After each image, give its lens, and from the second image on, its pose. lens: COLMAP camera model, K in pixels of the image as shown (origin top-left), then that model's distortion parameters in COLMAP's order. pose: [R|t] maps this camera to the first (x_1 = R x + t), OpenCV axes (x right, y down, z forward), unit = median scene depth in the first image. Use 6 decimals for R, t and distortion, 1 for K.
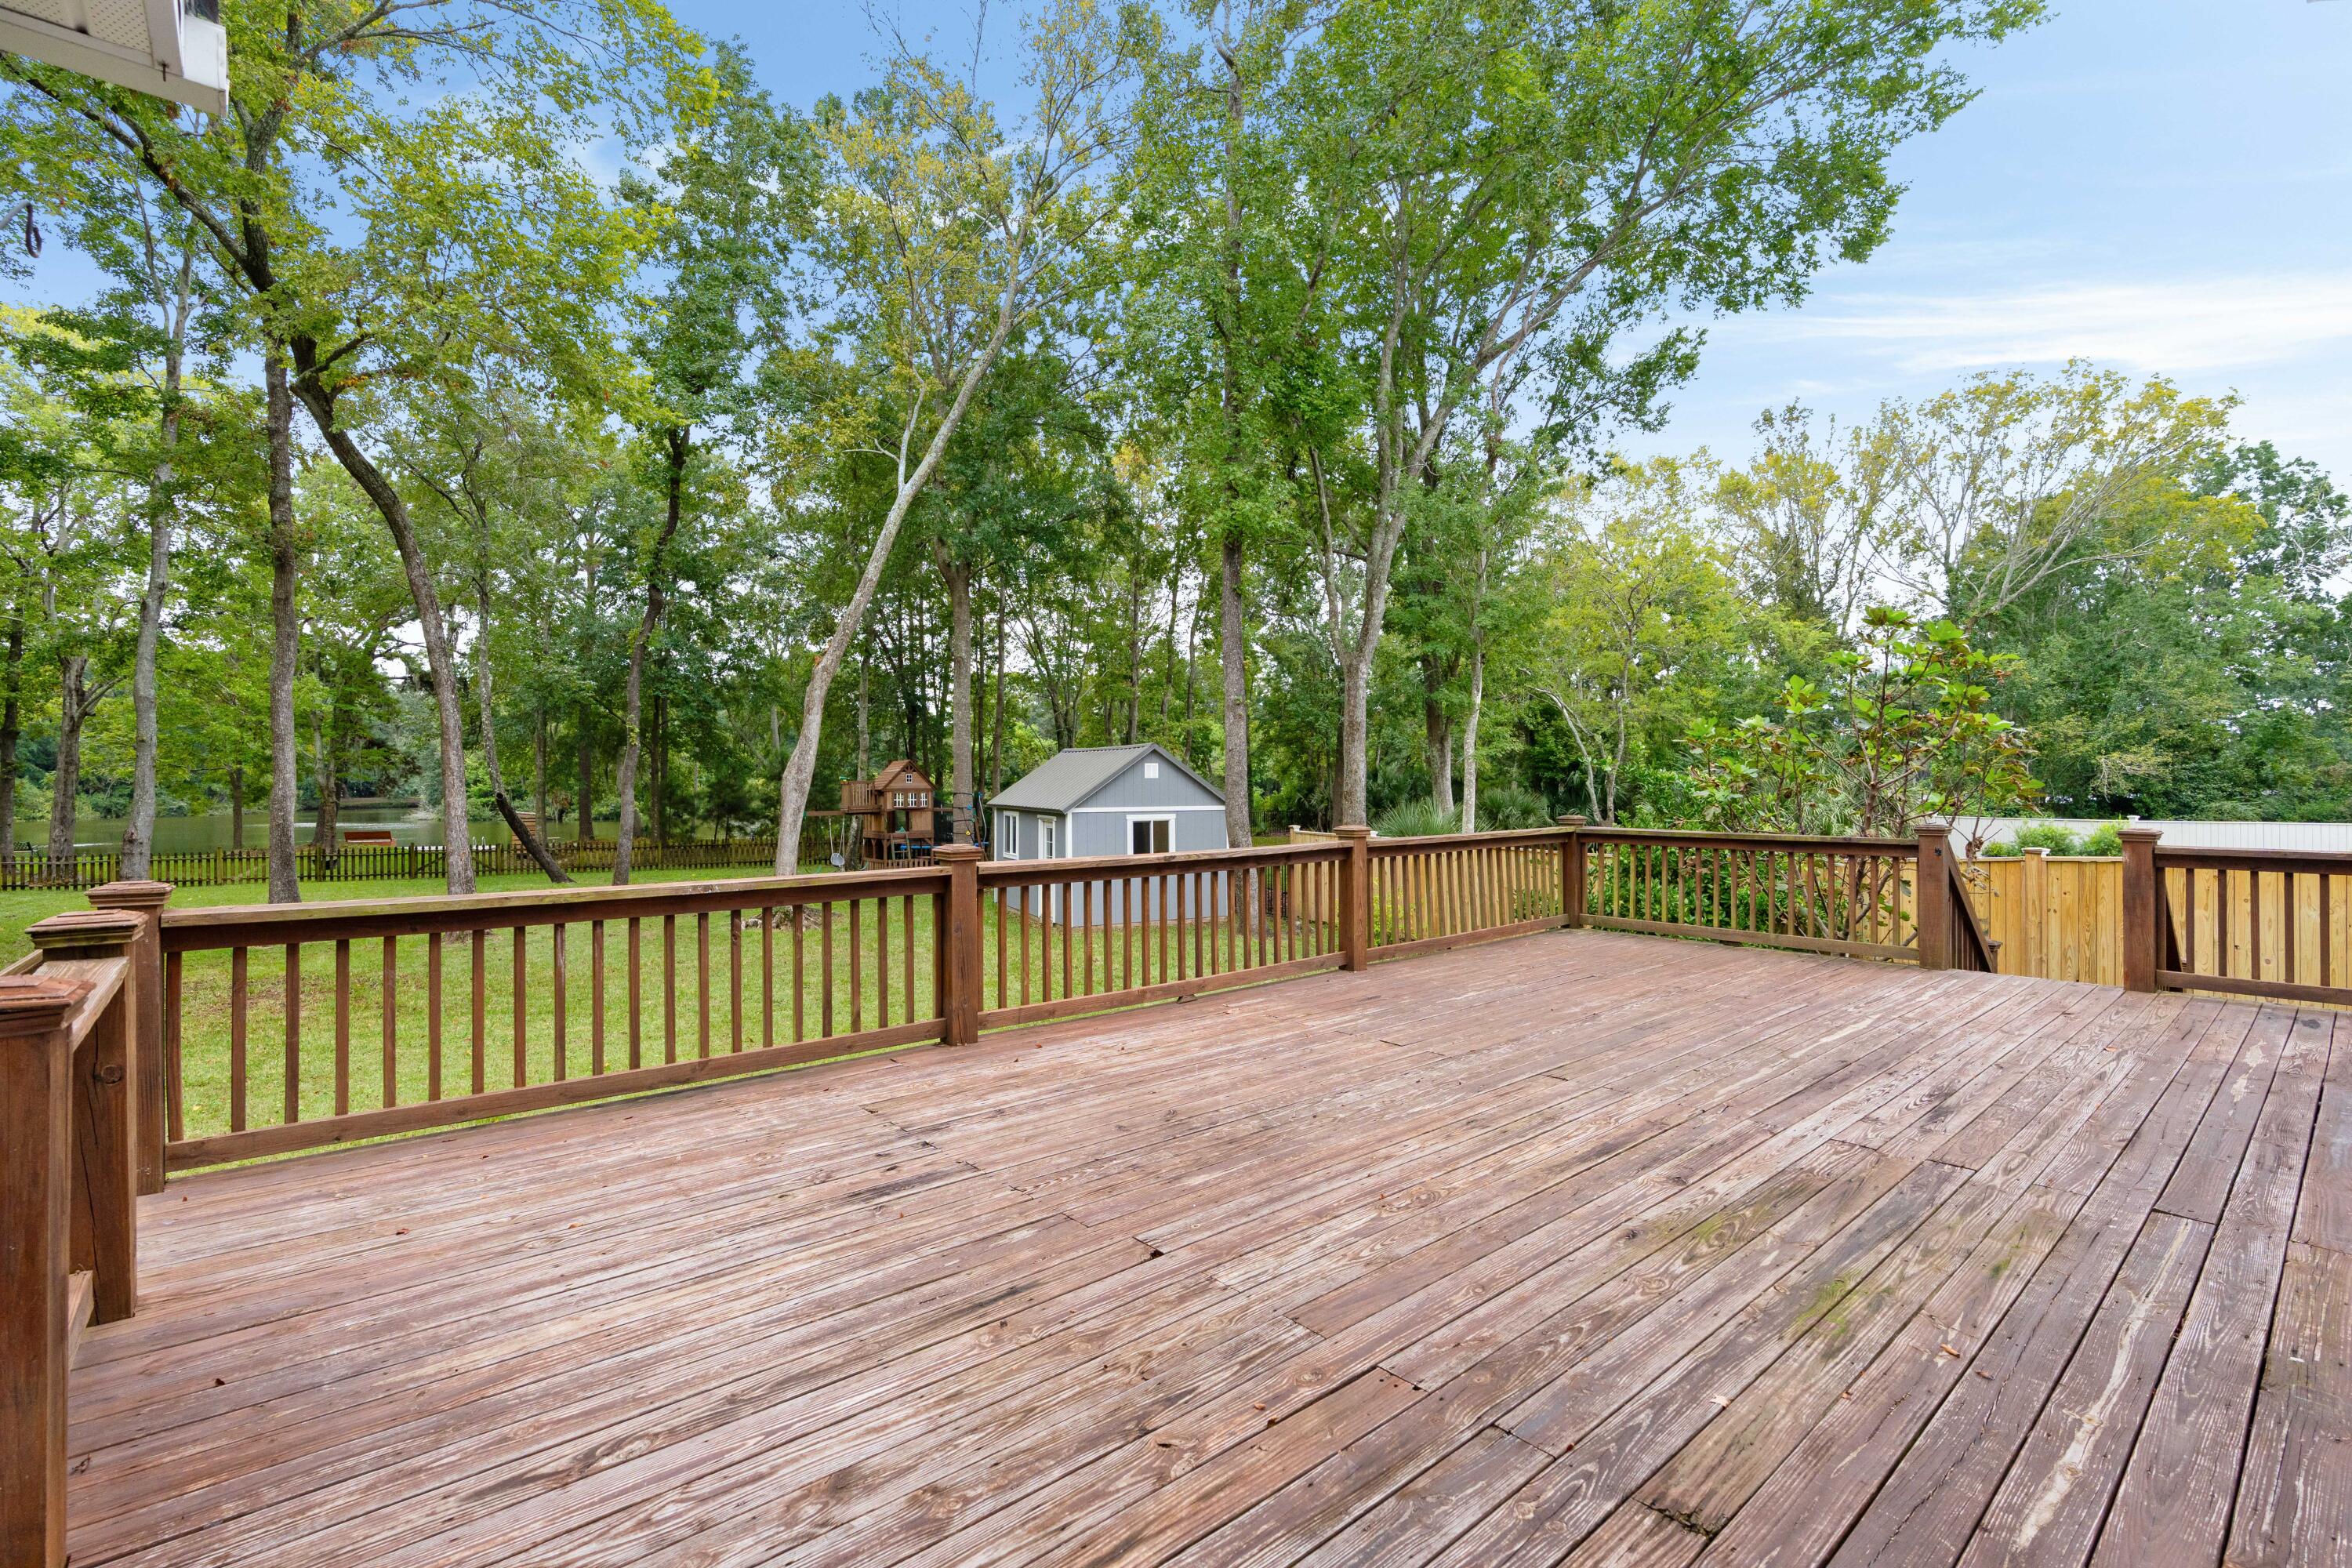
lens RADIAL K [[1064.9, 0, 1173.3], [0, 1064.9, 784.7], [0, 0, 1]] dist [-0.005339, 0.000768]
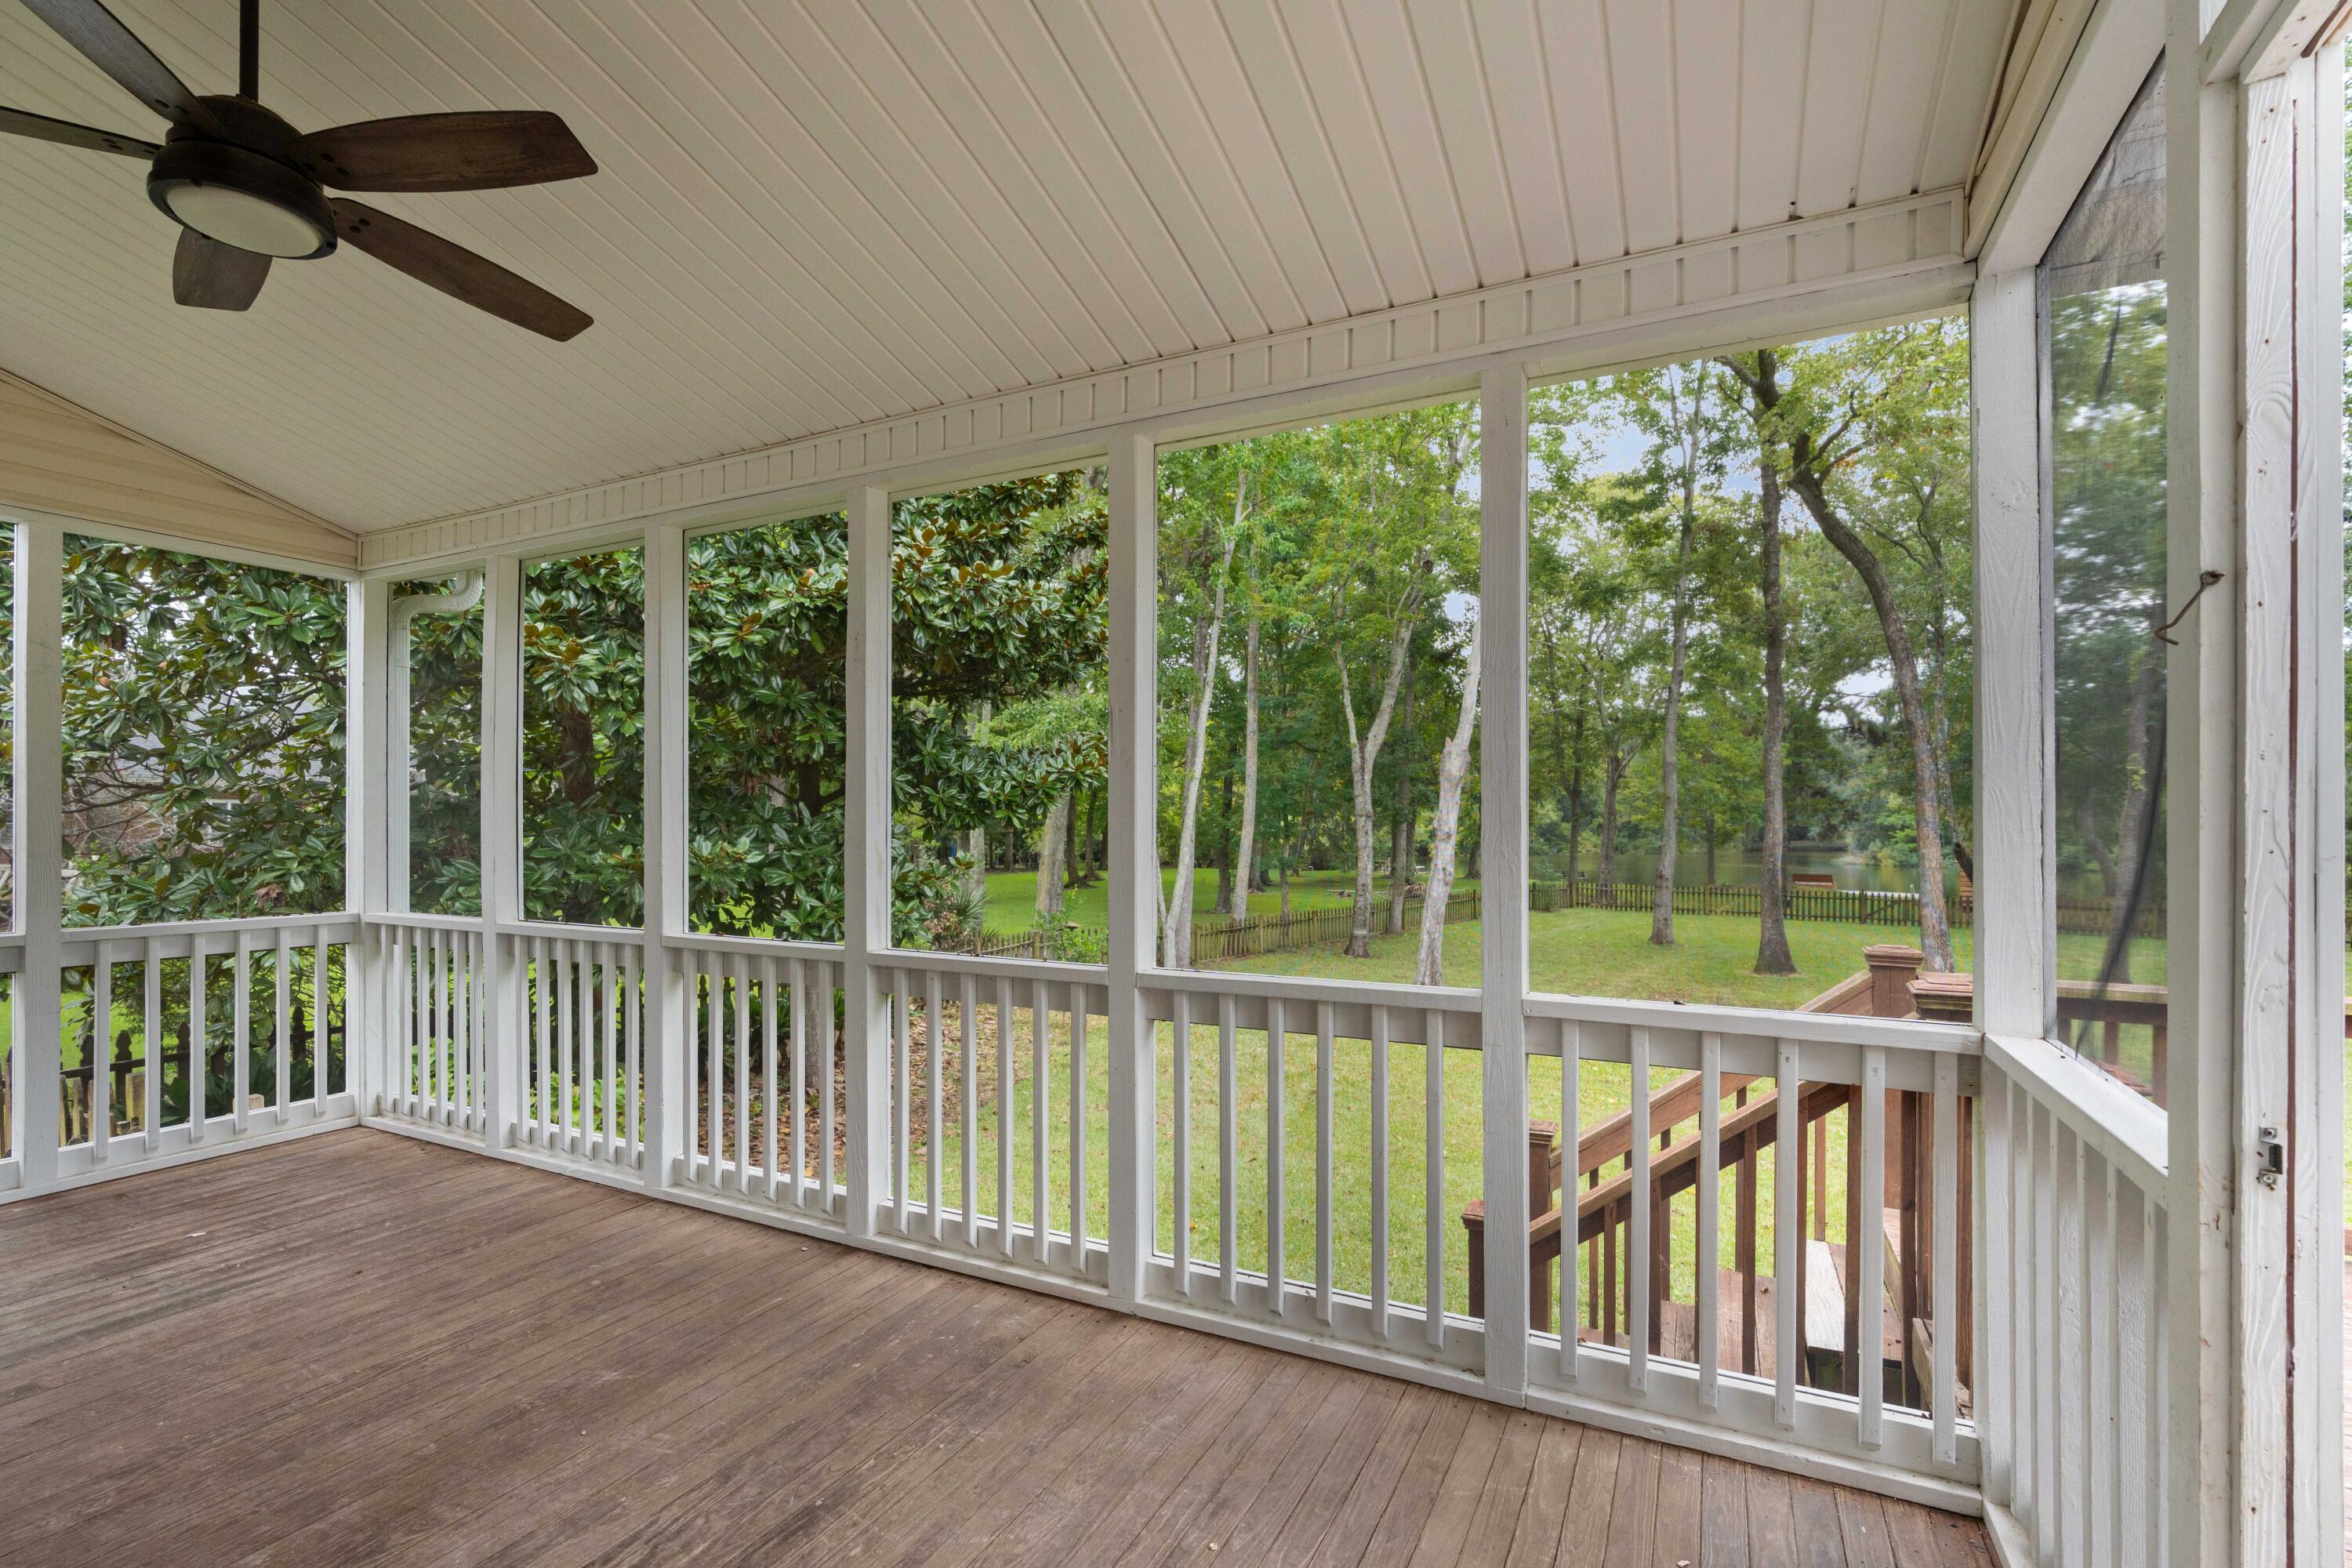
lens RADIAL K [[1064.9, 0, 1160.3], [0, 1064.9, 830.2], [0, 0, 1]] dist [-0.005339, 0.000768]
pose [[0.376092, 0.009770, -0.926531, -0.021604], [-0.008009, 0.999941, 0.007293, -0.005749], [0.926548, 0.004678, 0.376149, -0.028665]]
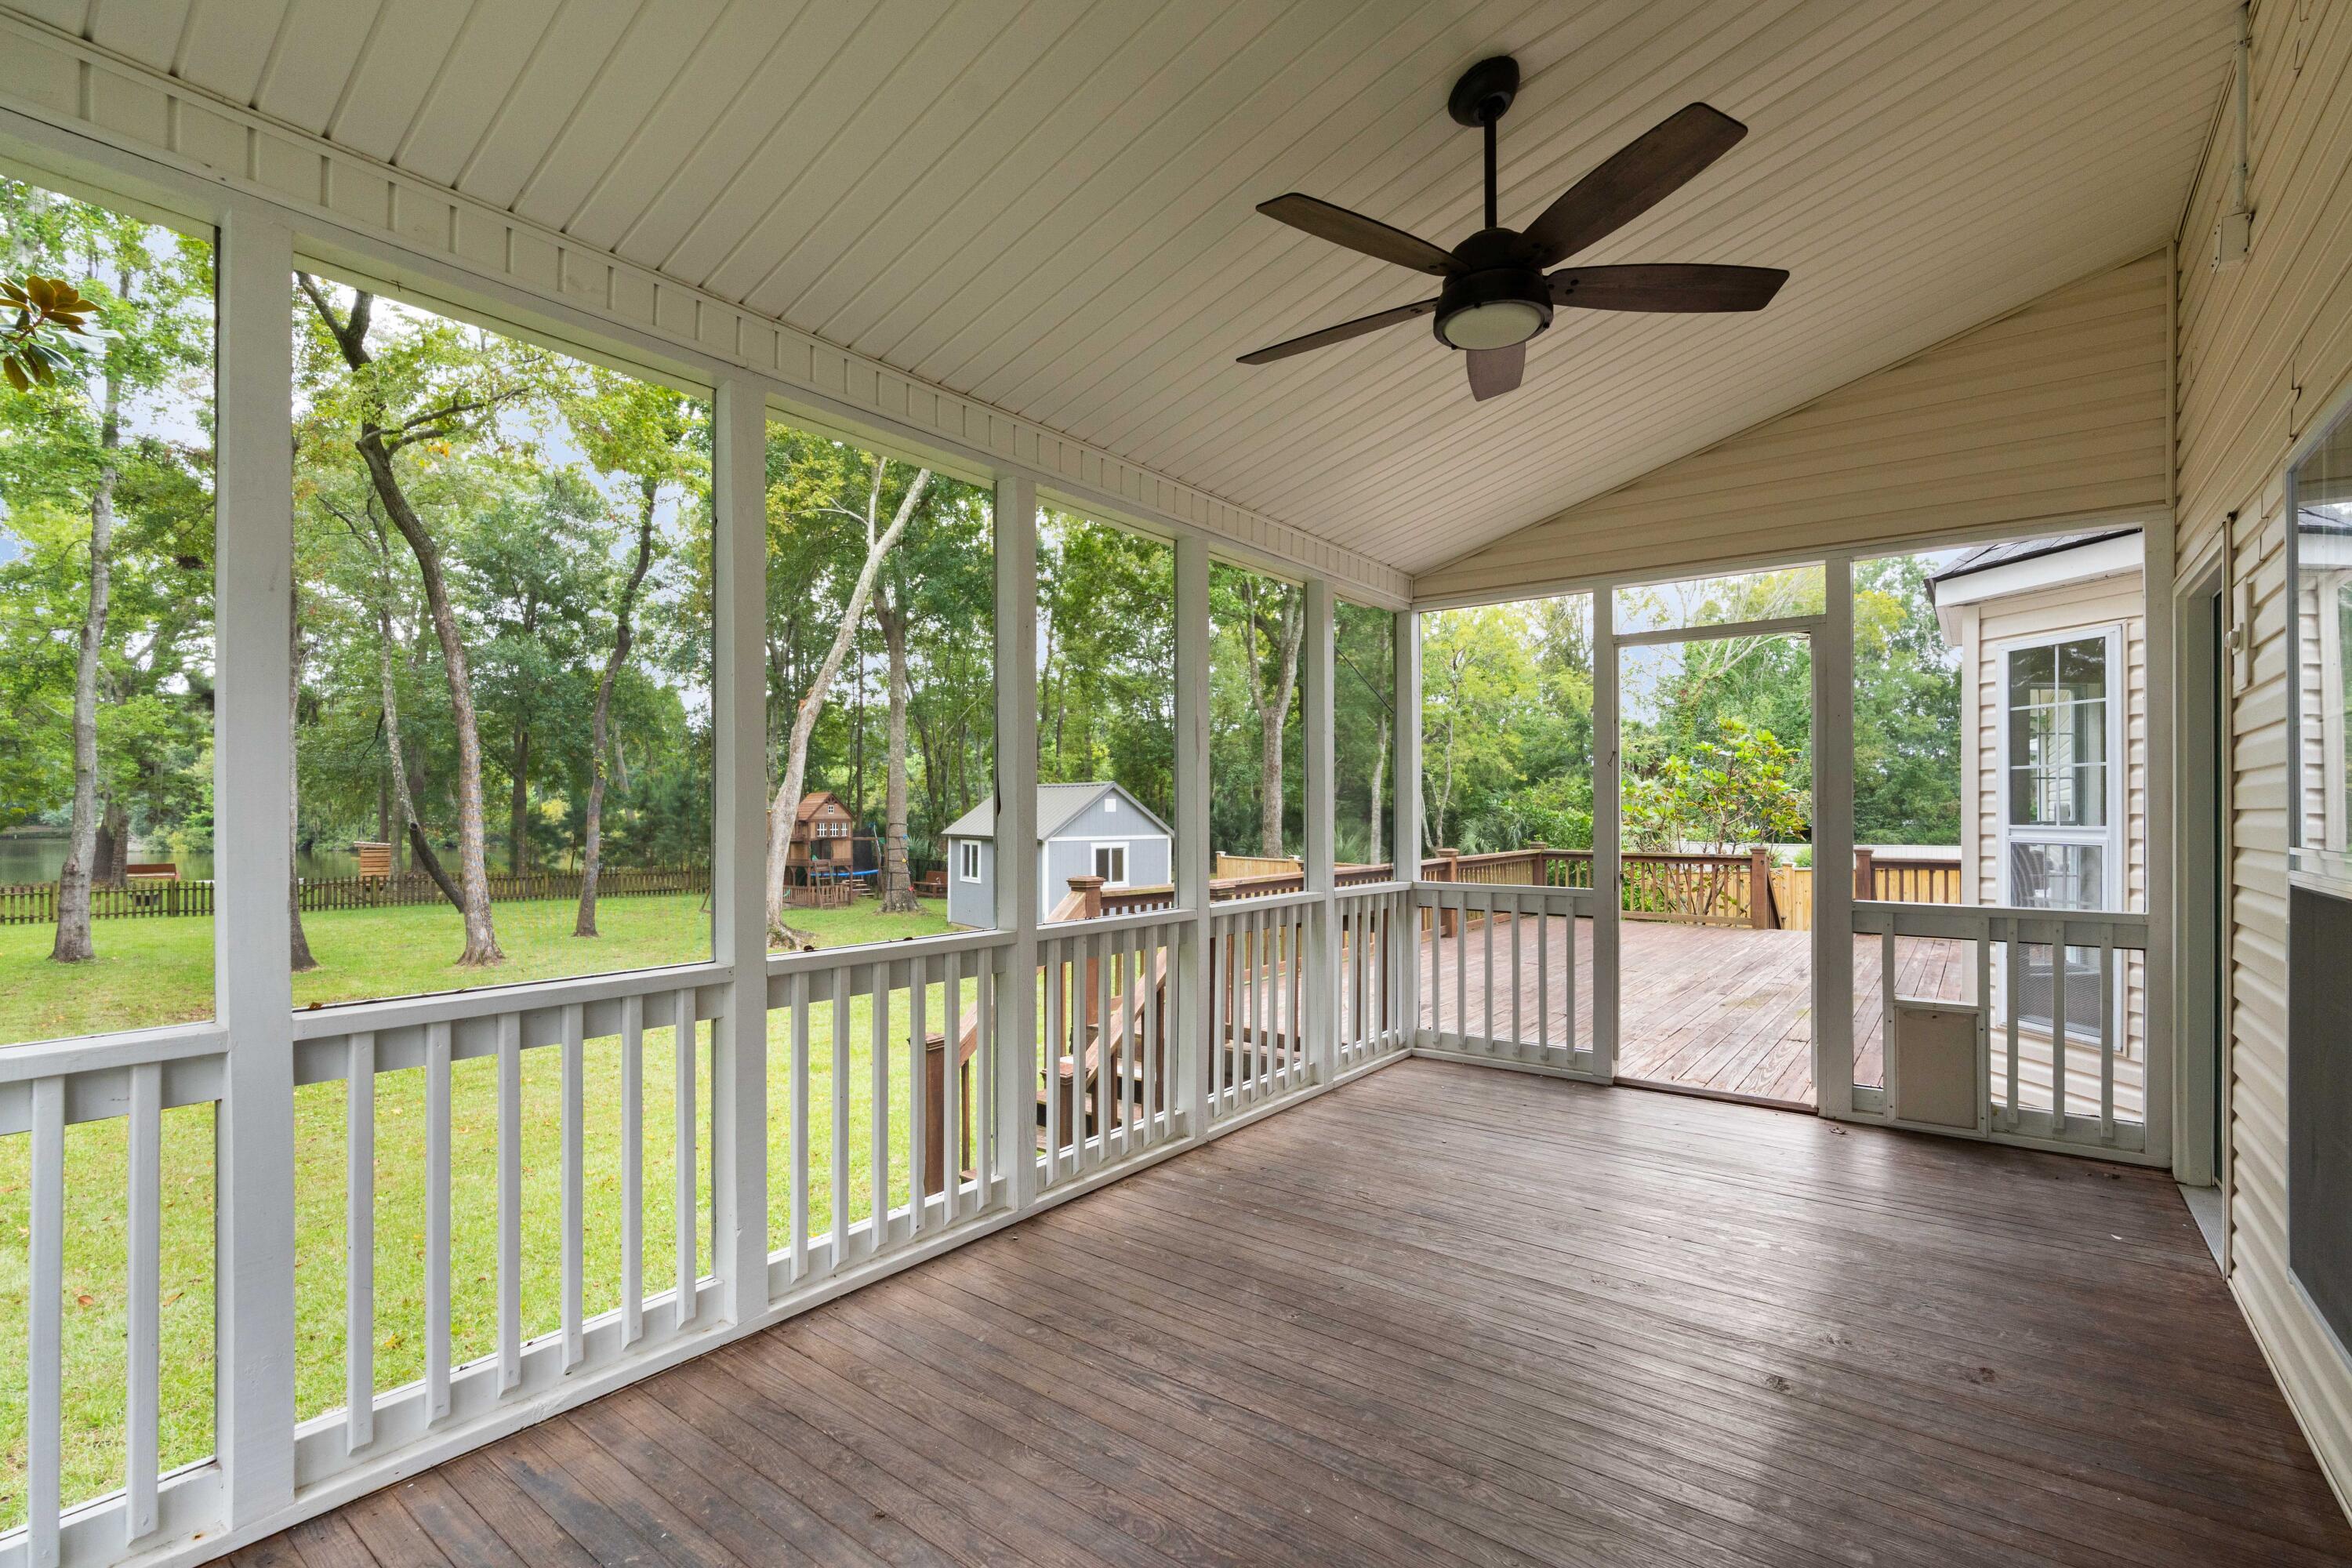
lens RADIAL K [[1064.9, 0, 1186.6], [0, 1064.9, 809.9], [0, 0, 1]] dist [-0.005339, 0.000768]
pose [[0.978415, 0.002907, 0.206630, -0.161469], [-0.002395, 0.999993, -0.002727, -0.004465], [-0.206637, 0.002174, 0.978415, -0.146879]]
